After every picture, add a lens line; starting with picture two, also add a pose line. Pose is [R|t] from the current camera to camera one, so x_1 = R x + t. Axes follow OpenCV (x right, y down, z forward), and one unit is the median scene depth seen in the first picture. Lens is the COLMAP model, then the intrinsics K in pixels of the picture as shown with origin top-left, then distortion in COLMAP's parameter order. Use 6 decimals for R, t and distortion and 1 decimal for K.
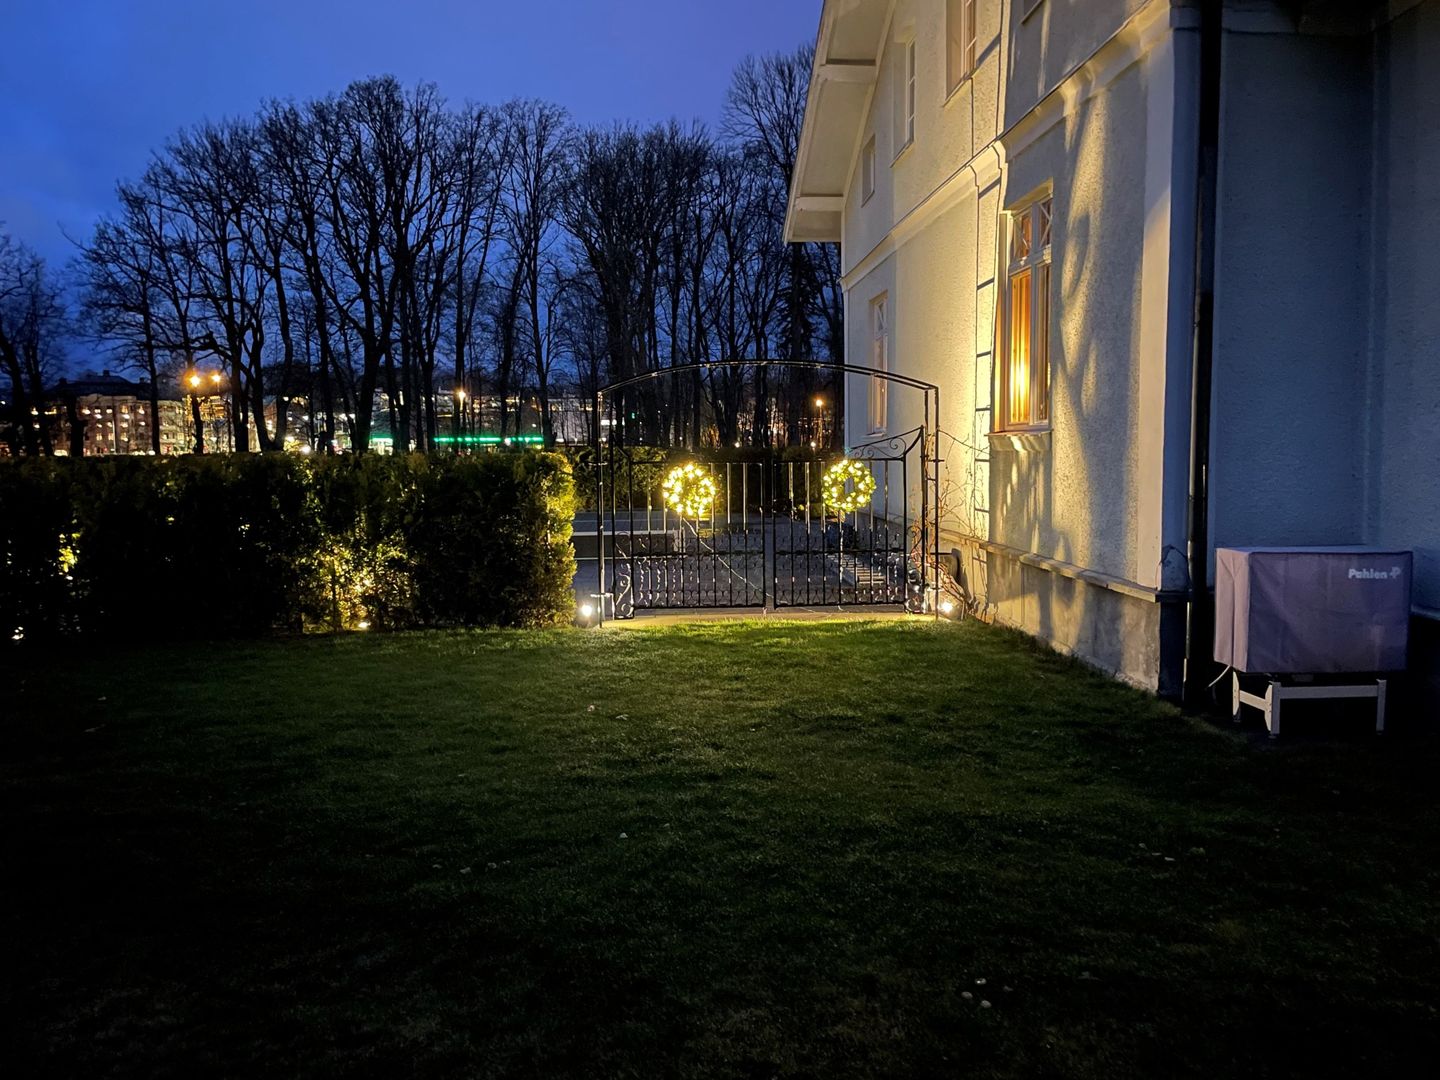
lens RADIAL K [[1091.0, 0, 718.7], [0, 1091.0, 540.8], [0, 0, 1]] dist [0.004602, -0.002642]
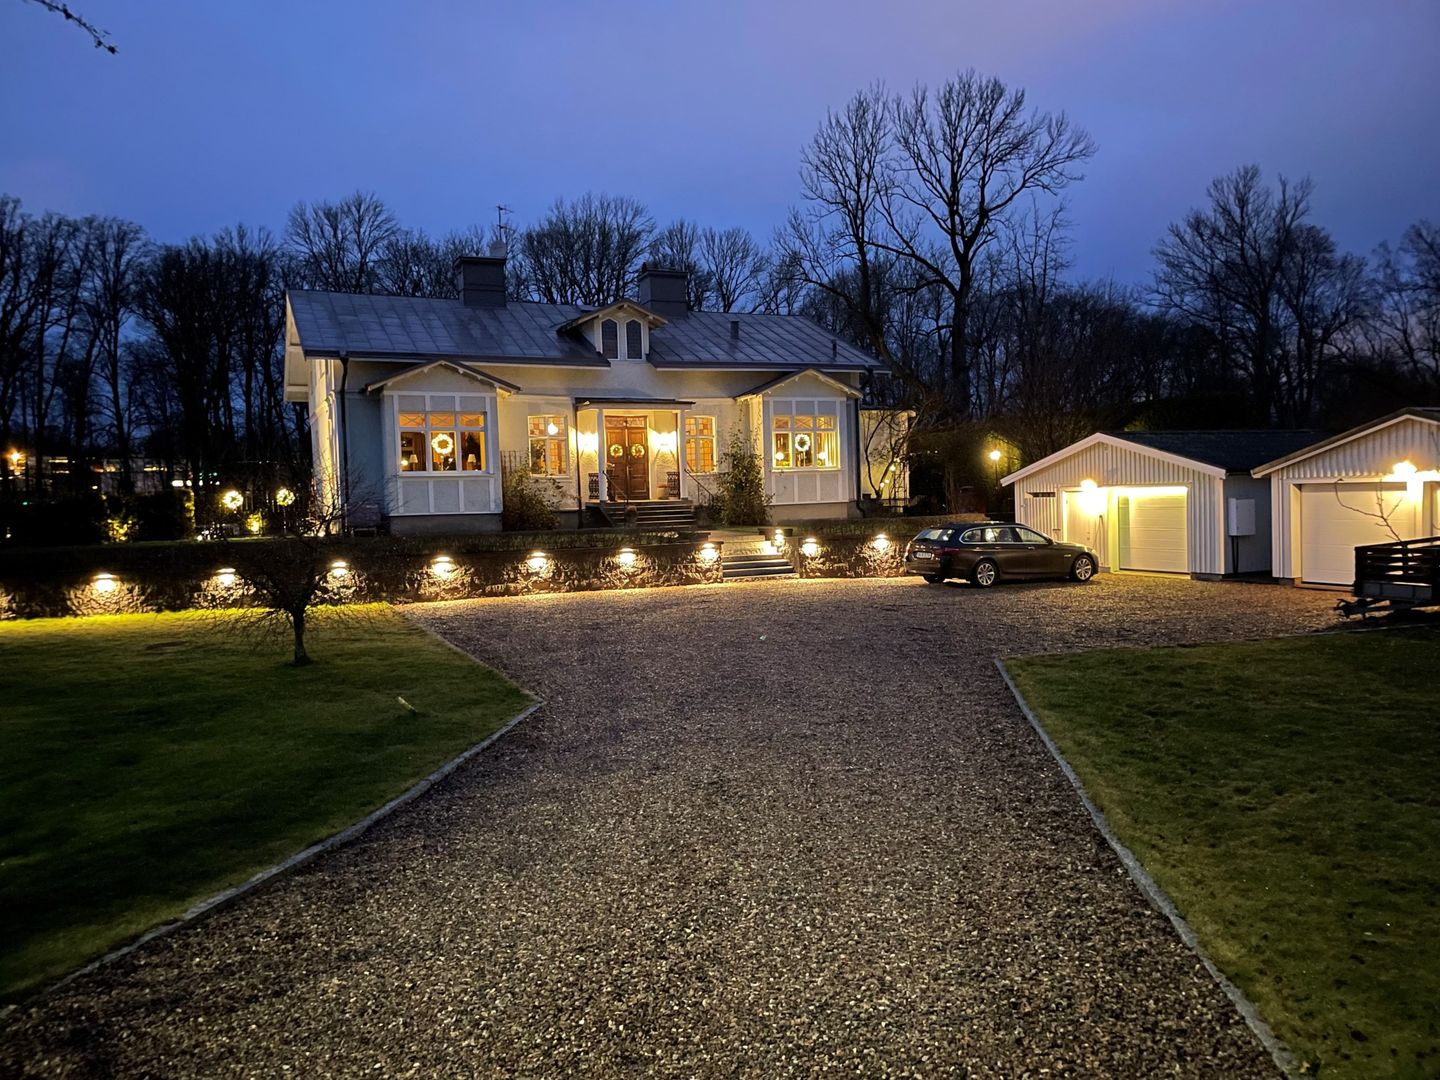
lens RADIAL K [[1091.0, 0, 723.2], [0, 1091.0, 540.1], [0, 0, 1]] dist [0.004602, -0.002642]
pose [[0.934469, -0.023970, 0.355236, 0.024178], [0.043494, 0.997944, -0.047075, 0.038899], [-0.353378, 0.059441, 0.933590, -0.344161]]
